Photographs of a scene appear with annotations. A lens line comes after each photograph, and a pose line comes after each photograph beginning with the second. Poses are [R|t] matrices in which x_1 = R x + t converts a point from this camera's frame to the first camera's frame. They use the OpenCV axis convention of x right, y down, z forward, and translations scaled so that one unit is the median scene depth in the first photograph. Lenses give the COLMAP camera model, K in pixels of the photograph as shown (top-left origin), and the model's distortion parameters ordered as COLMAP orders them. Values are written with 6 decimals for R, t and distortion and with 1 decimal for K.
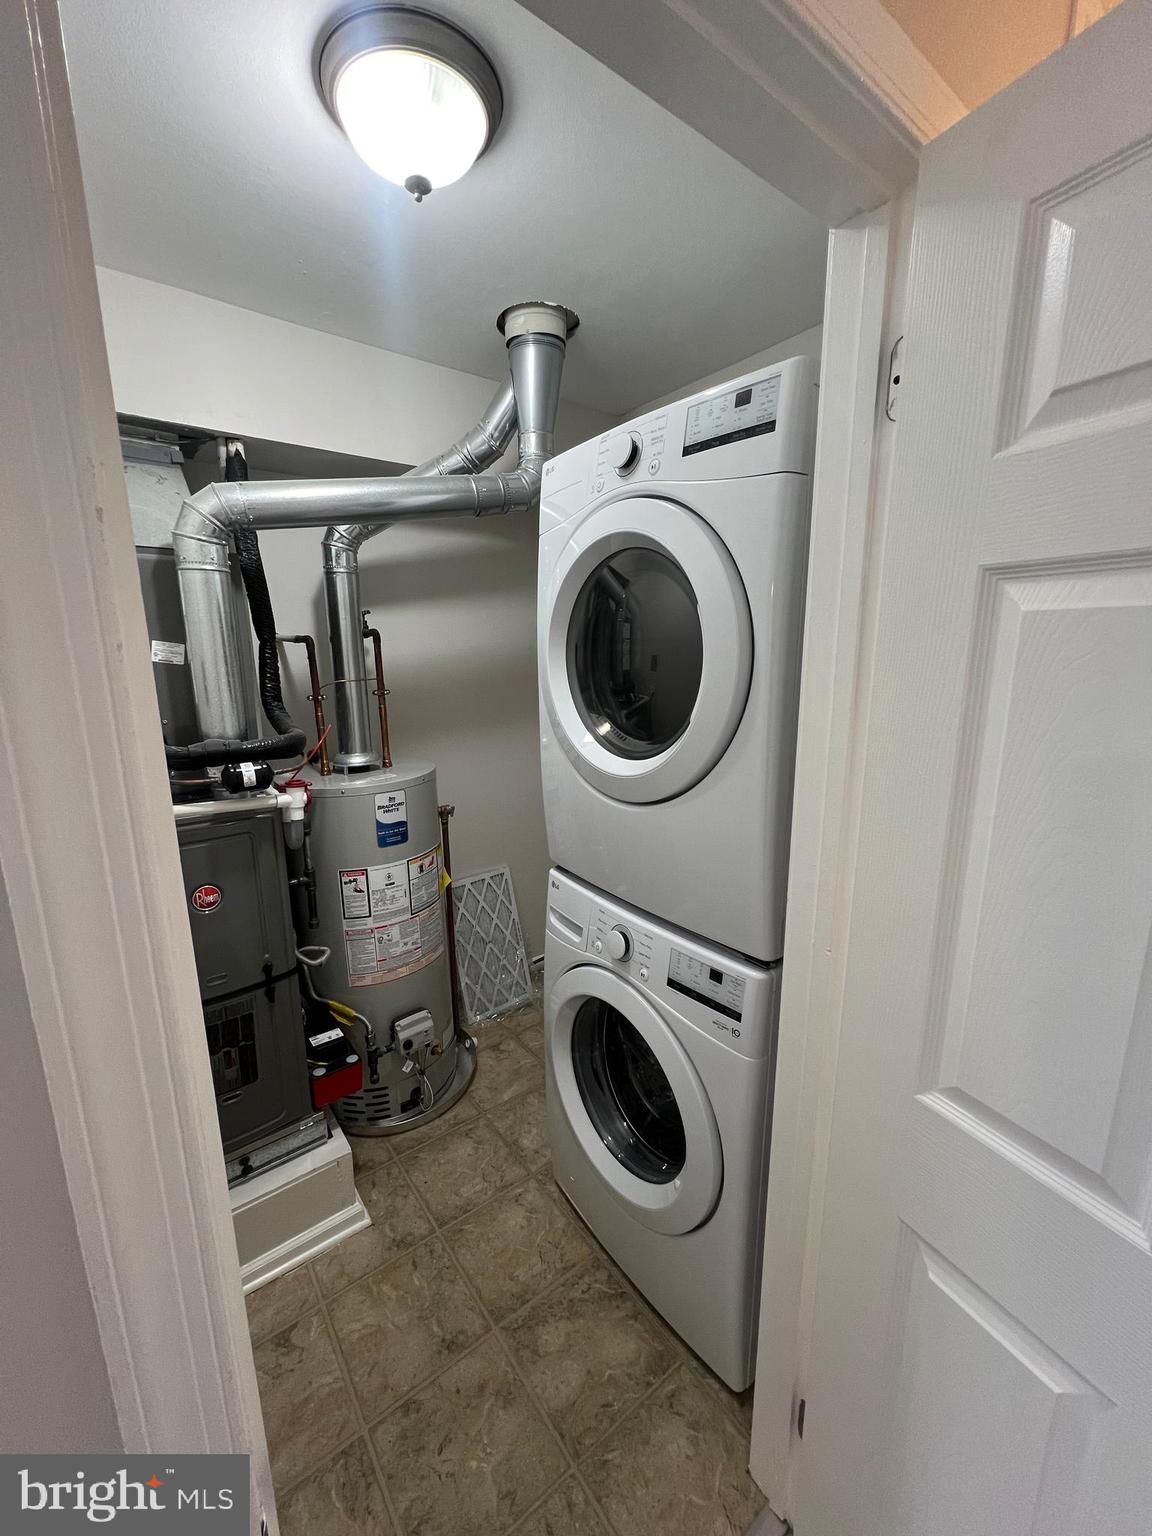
lens RADIAL K [[609.5, 0, 574.0], [0, 609.5, 769.6], [0, 0, 1]] dist [-0.006201, 0.001140]
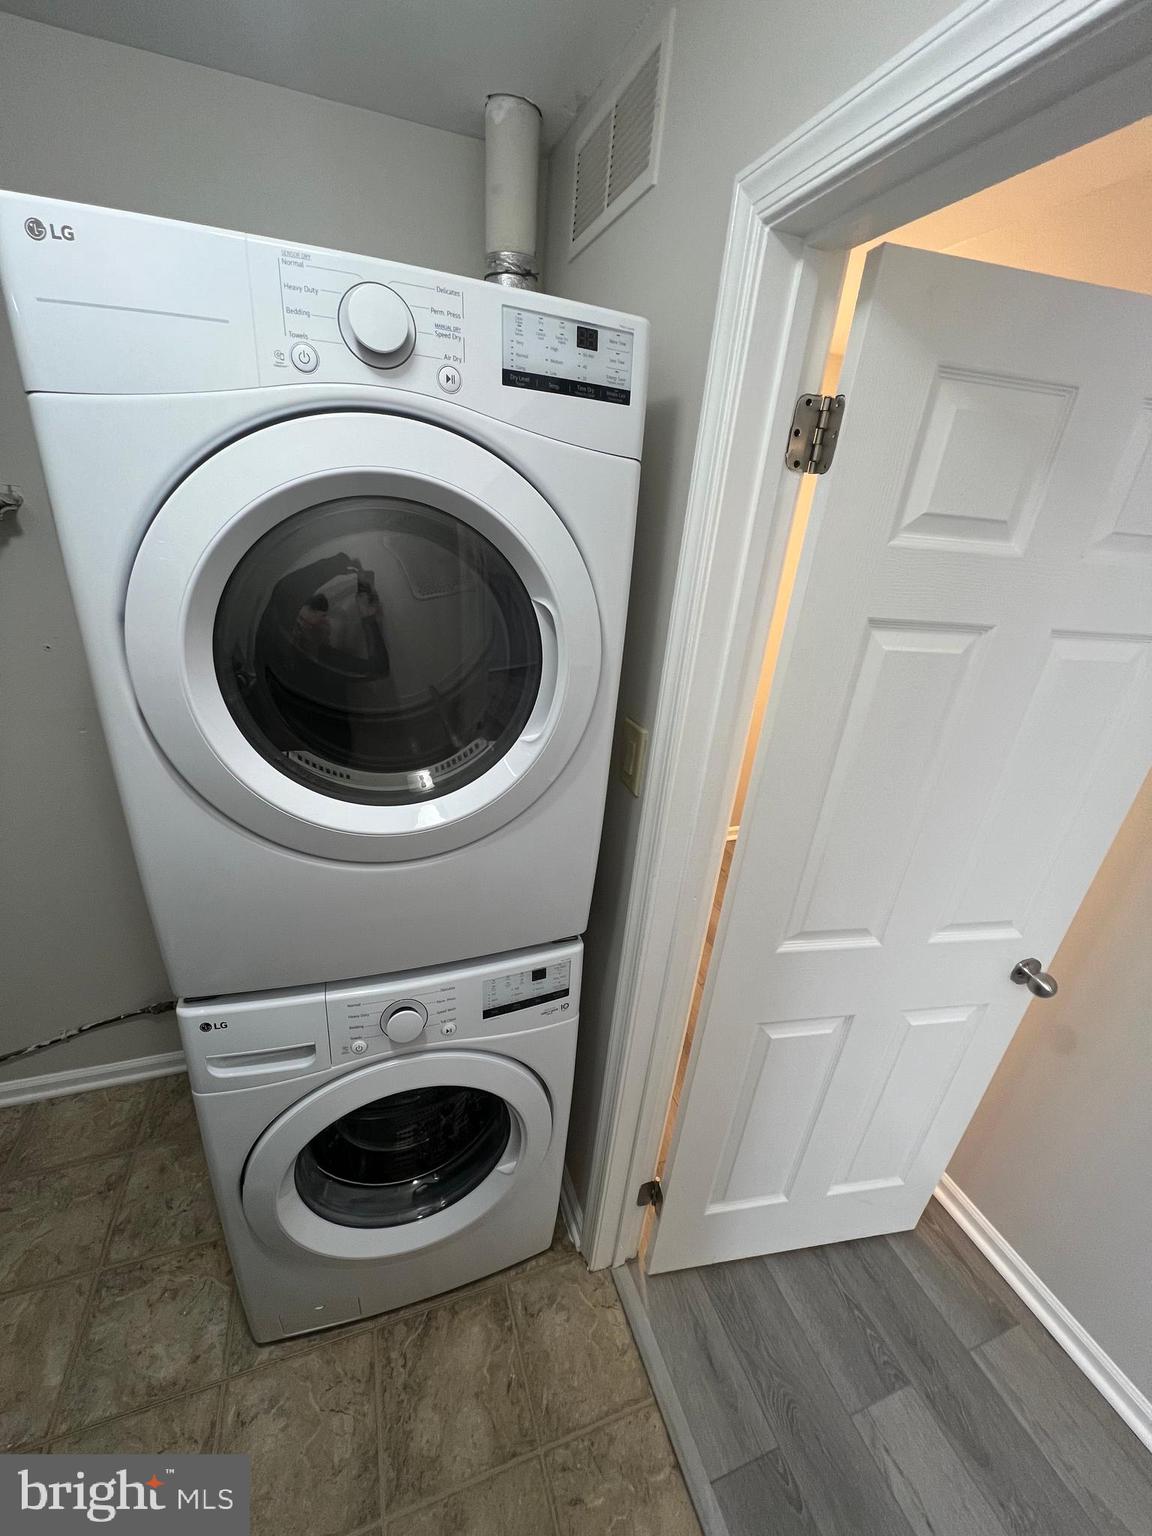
lens RADIAL K [[609.5, 0, 572.1], [0, 609.5, 767.6], [0, 0, 1]] dist [-0.006201, 0.001140]
pose [[0.304227, -0.352982, 0.884788, -0.462876], [0.109382, 0.935615, 0.335649, -0.274739], [-0.946299, -0.005334, 0.323249, 0.582345]]
